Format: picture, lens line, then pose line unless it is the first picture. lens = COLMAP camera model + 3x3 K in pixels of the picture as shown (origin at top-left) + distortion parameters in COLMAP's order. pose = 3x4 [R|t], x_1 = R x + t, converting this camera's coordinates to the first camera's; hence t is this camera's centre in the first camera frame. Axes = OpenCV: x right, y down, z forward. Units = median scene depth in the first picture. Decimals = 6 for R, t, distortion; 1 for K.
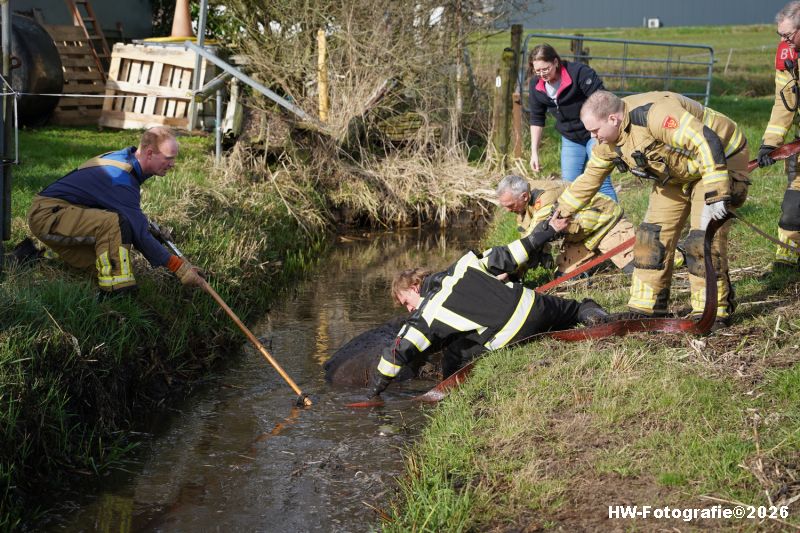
lens RADIAL K [[1829.6, 0, 397.8], [0, 1829.6, 233.8], [0, 0, 1]] dist [0.696059, -0.090348]
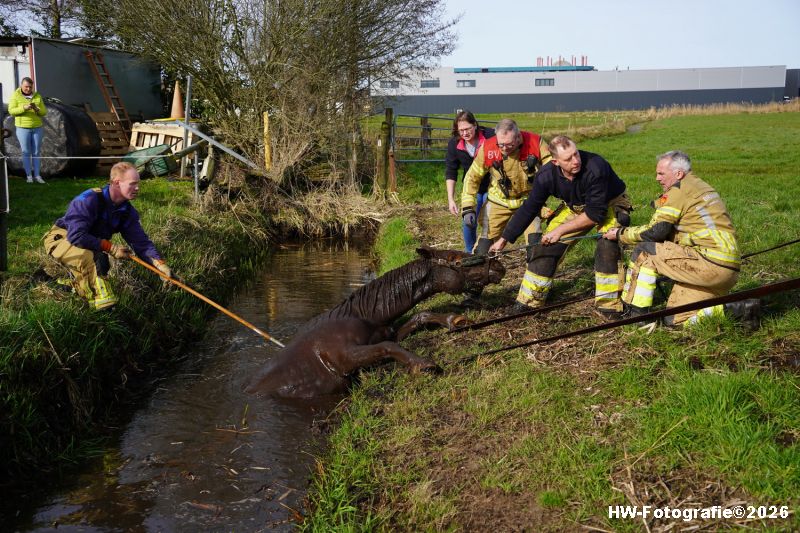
lens RADIAL K [[1637.1, 0, 400.0], [0, 1637.1, 266.5], [0, 0, 1]] dist [0.222830, 0.033028]
pose [[0.998104, -0.017704, 0.058952, -0.012028], [0.018086, 0.999819, -0.005951, 0.030322], [-0.058836, 0.007006, 0.998243, -0.383935]]
